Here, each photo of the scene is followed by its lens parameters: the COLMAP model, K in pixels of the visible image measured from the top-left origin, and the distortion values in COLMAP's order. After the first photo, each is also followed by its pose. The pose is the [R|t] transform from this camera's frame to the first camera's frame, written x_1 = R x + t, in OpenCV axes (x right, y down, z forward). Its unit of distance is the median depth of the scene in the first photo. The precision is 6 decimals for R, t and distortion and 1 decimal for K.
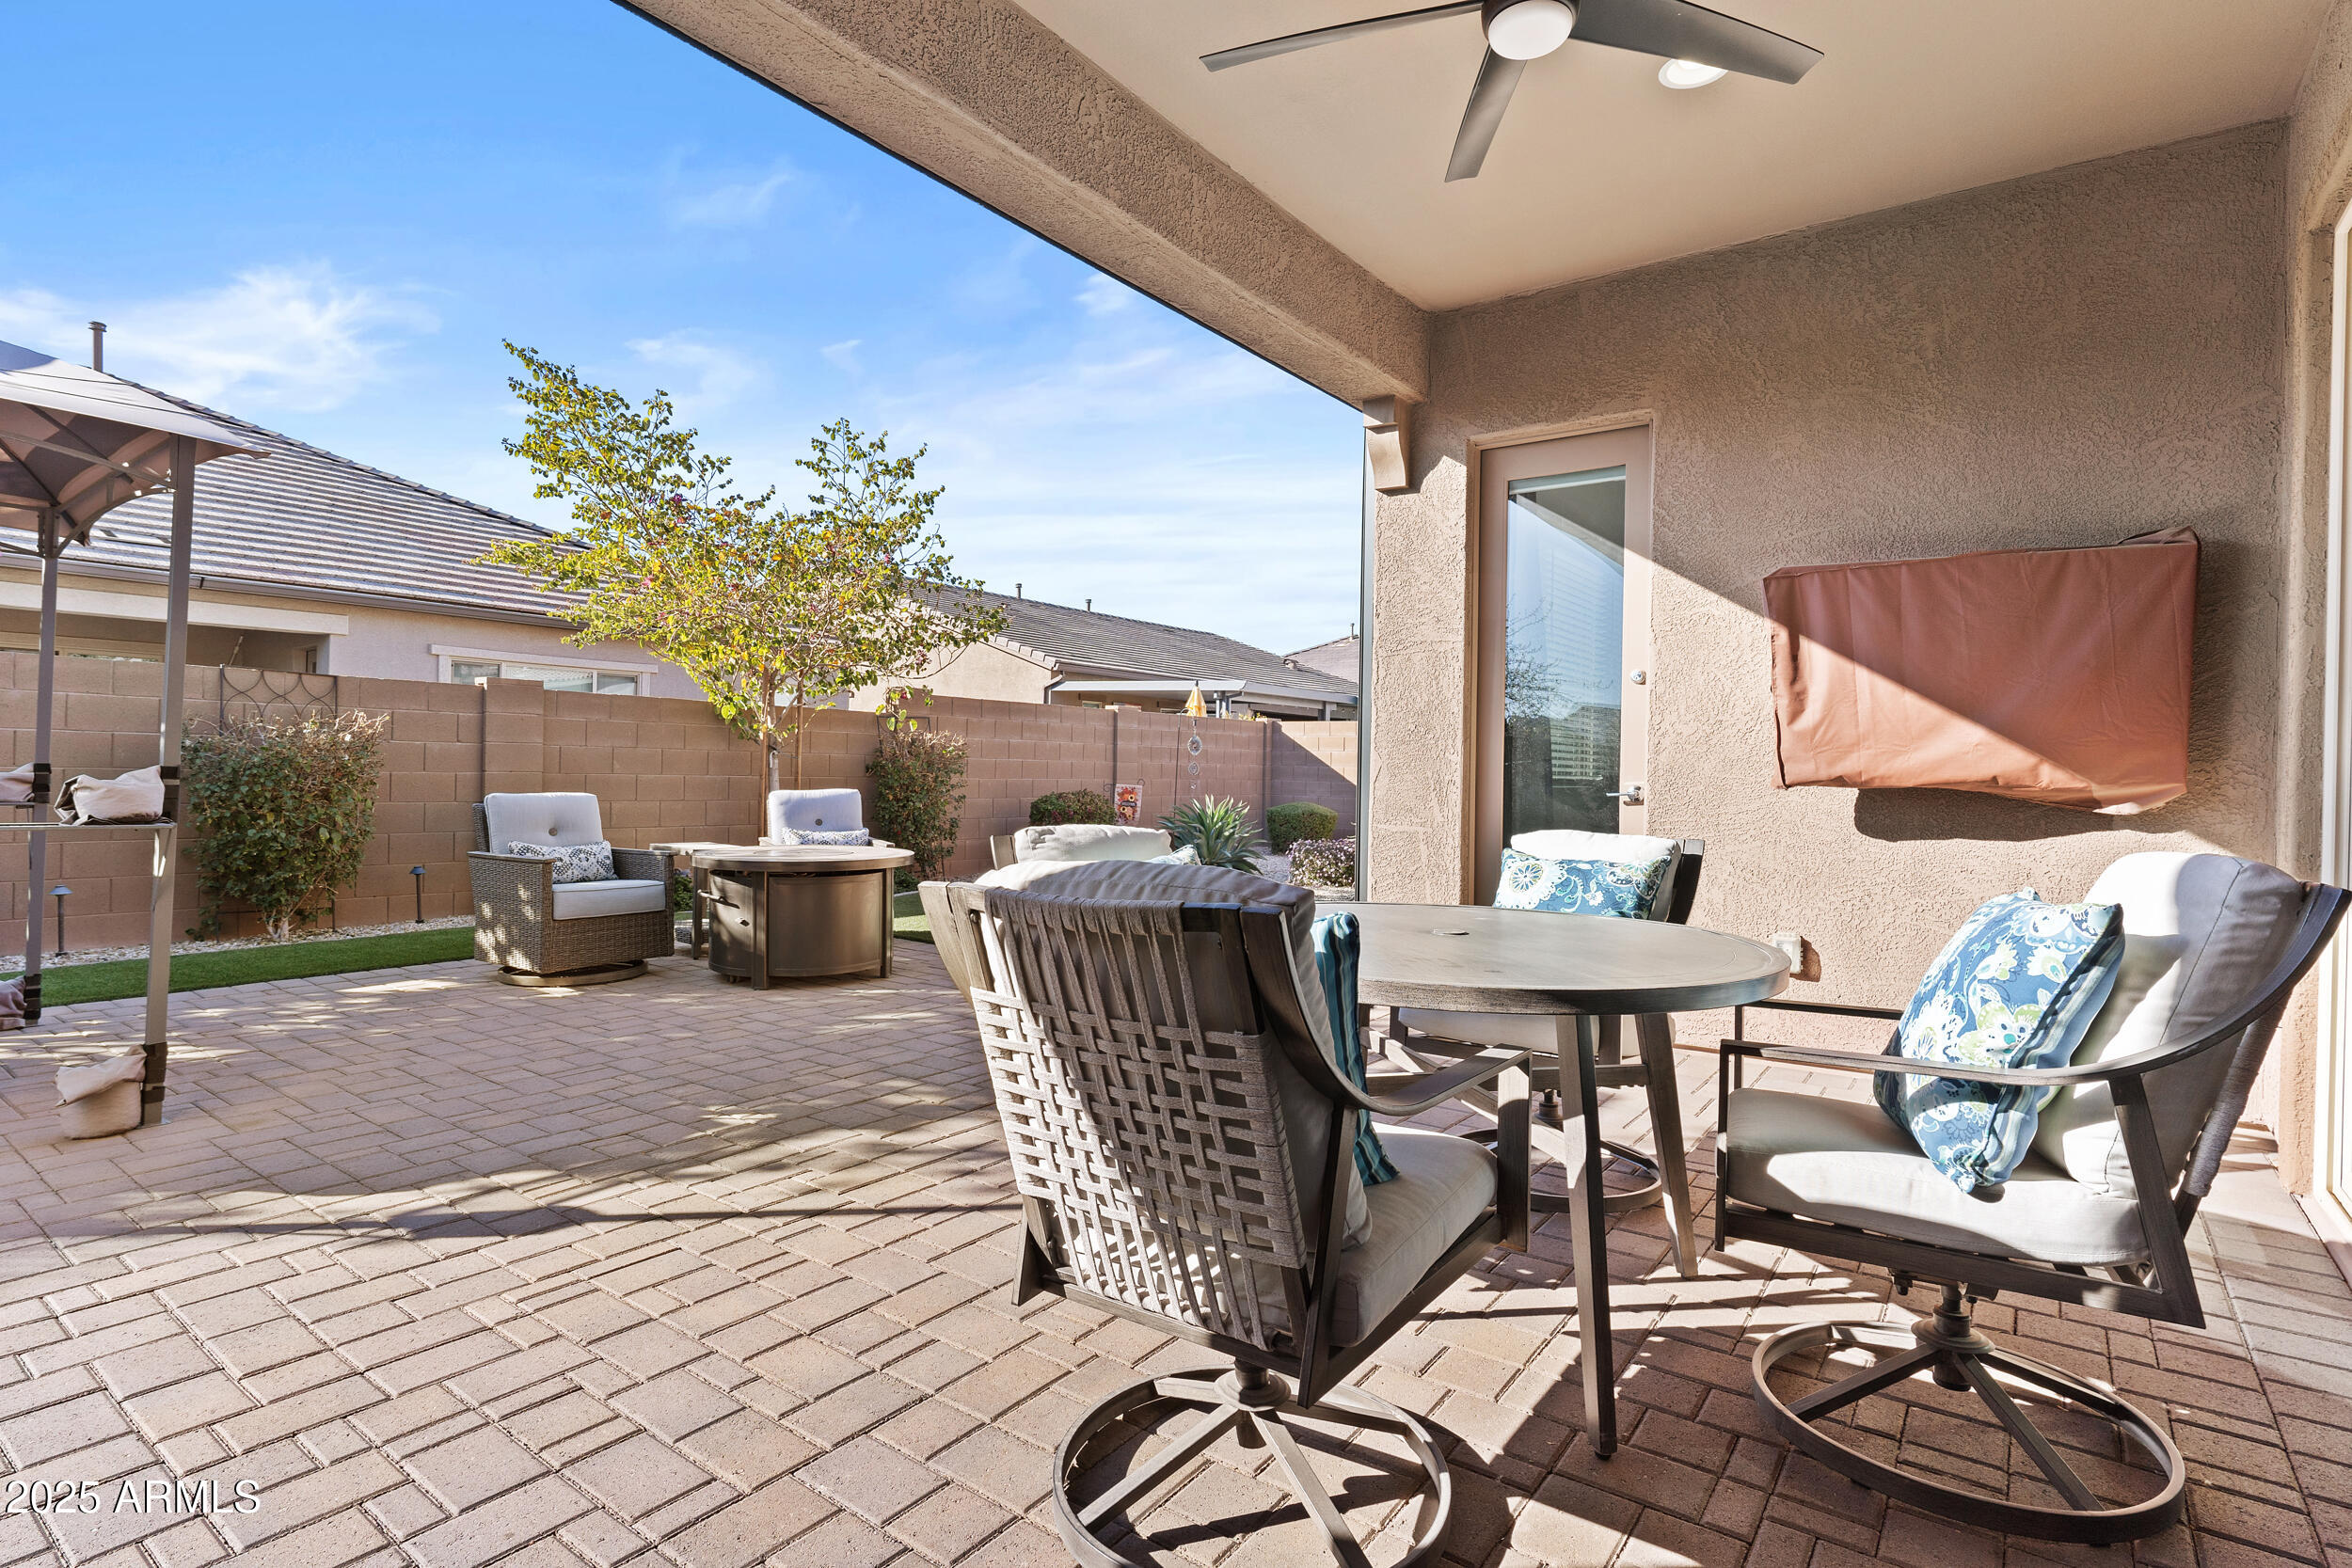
lens RADIAL K [[1158.5, 0, 1176.0], [0, 1158.5, 784.0], [0, 0, 1]] dist [0.000343, 0.000028]
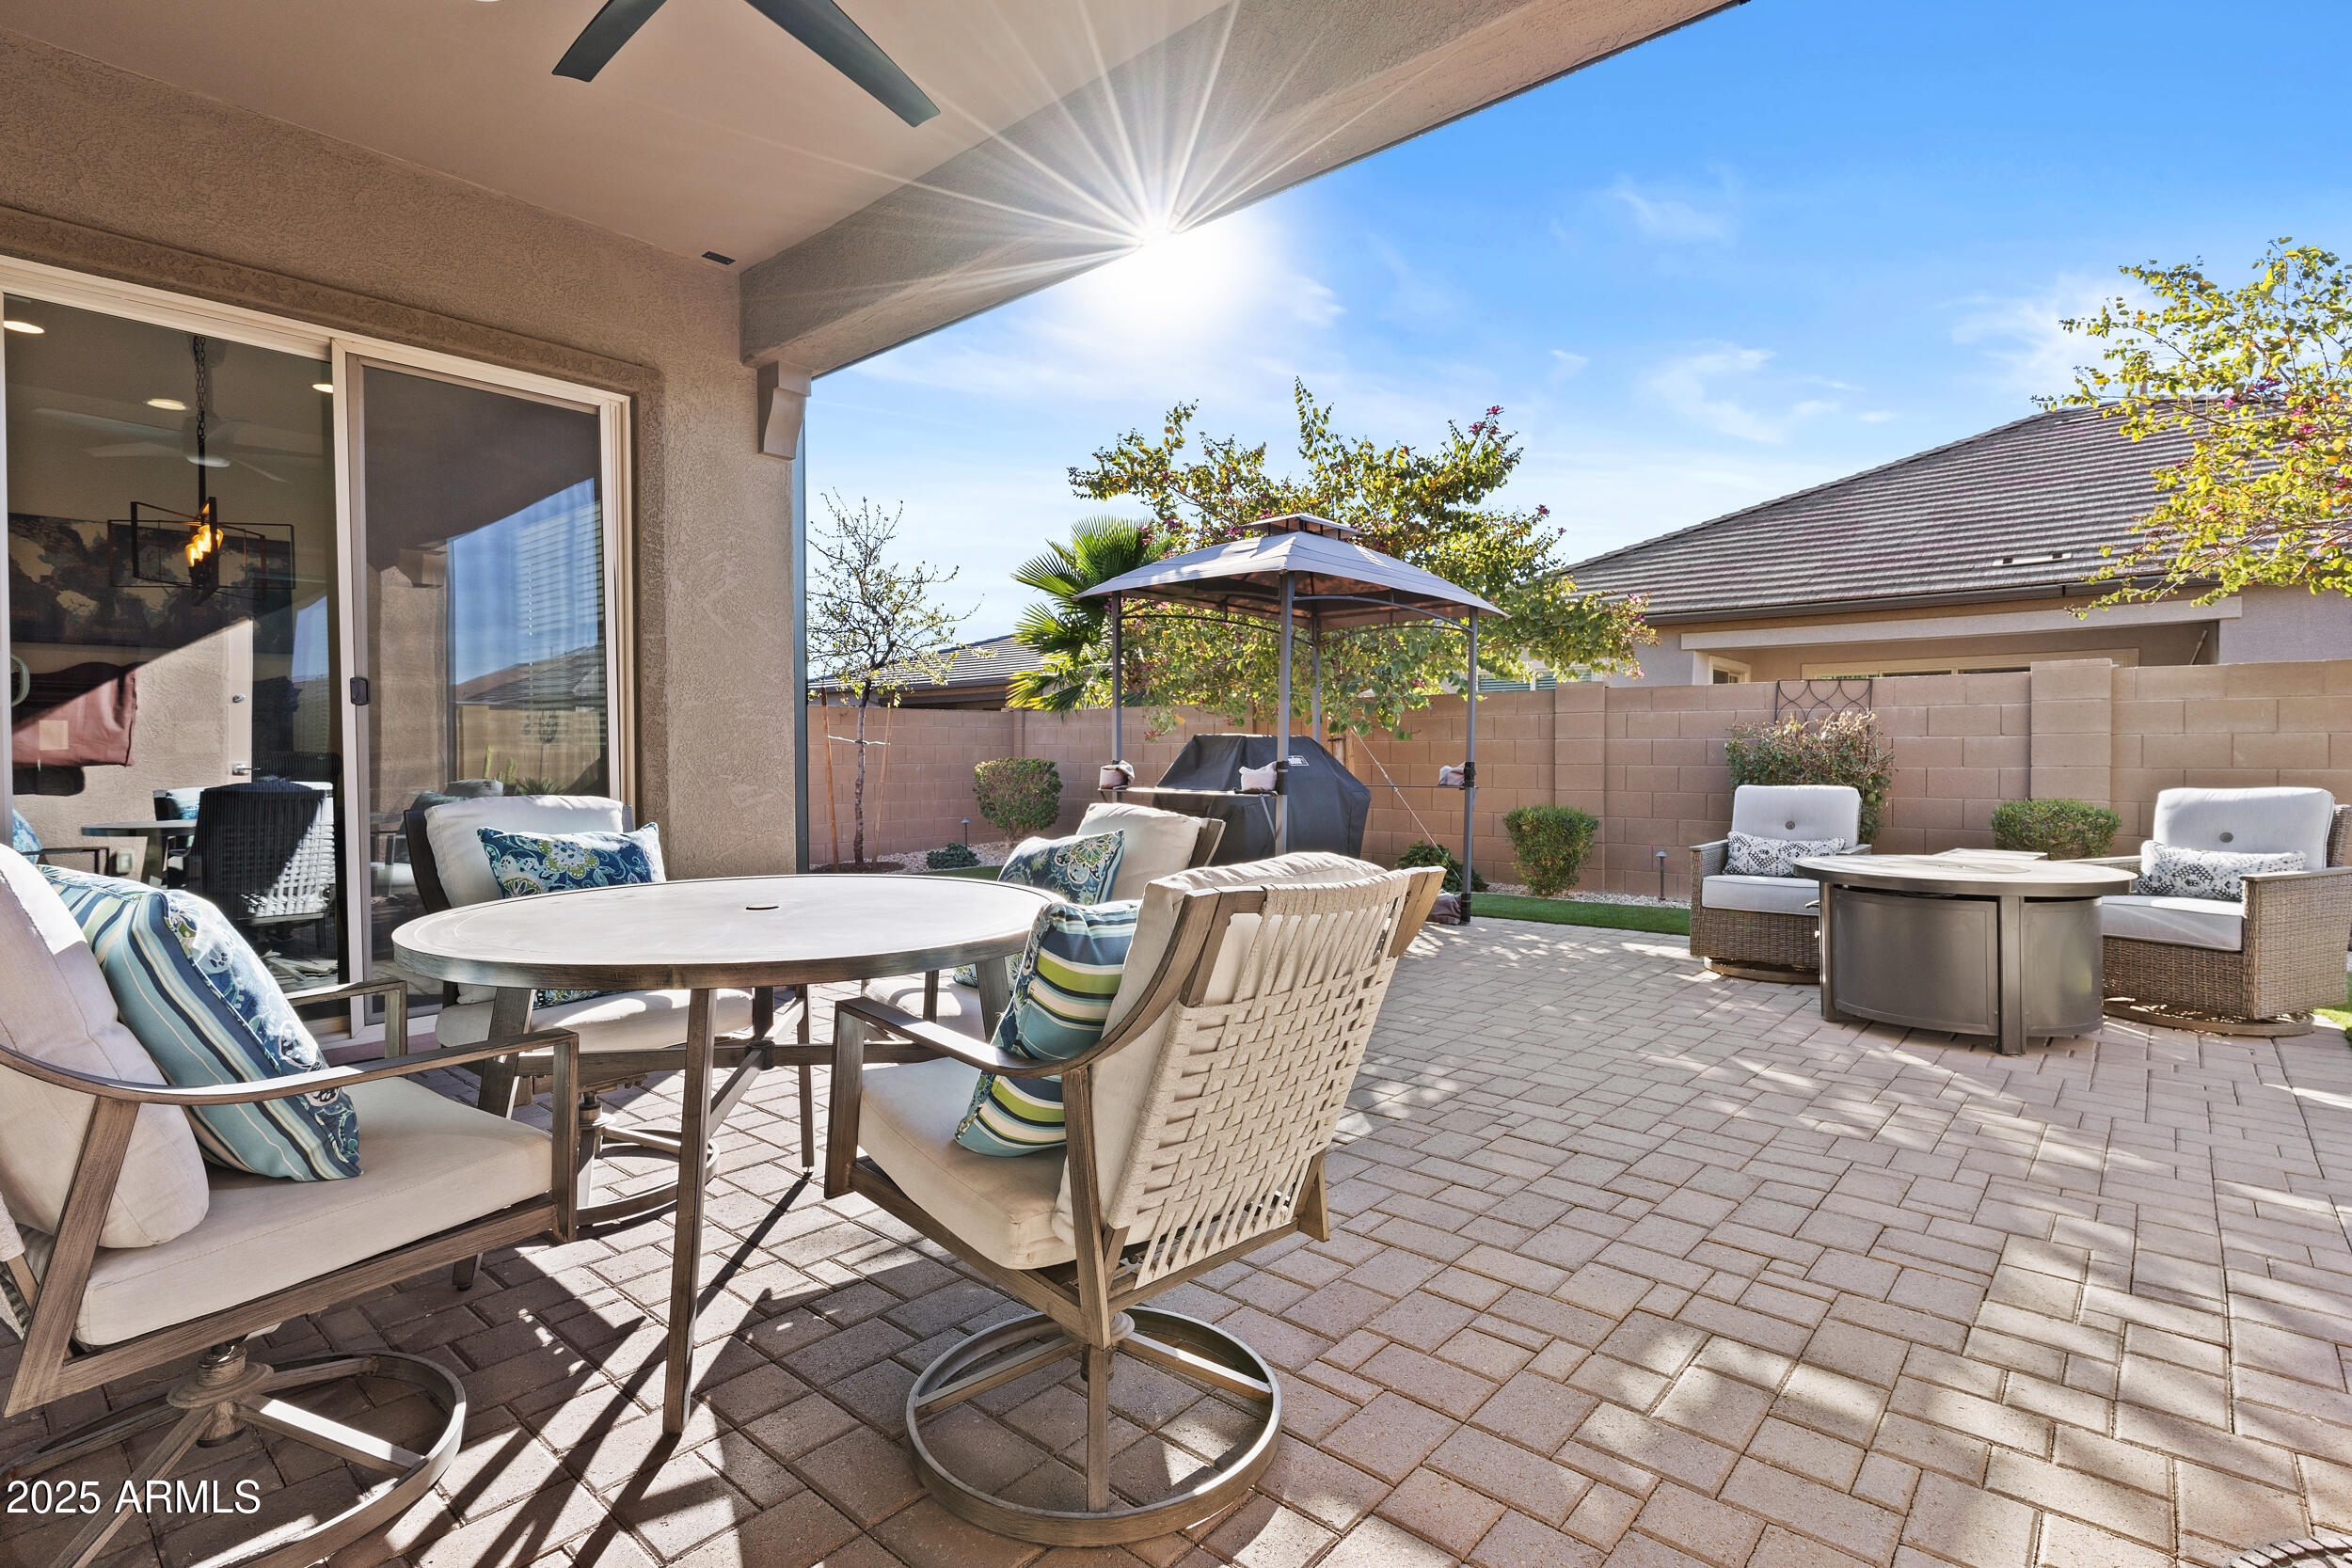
lens RADIAL K [[1120.4, 0, 1186.1], [0, 1120.4, 777.4], [0, 0, 1]] dist [-0.000436, -0.000184]
pose [[-0.065212, 0.000172, -0.997871, 0.460612], [-0.009062, 0.999959, 0.000765, 0.004315], [0.997830, 0.009092, -0.065208, 0.559127]]
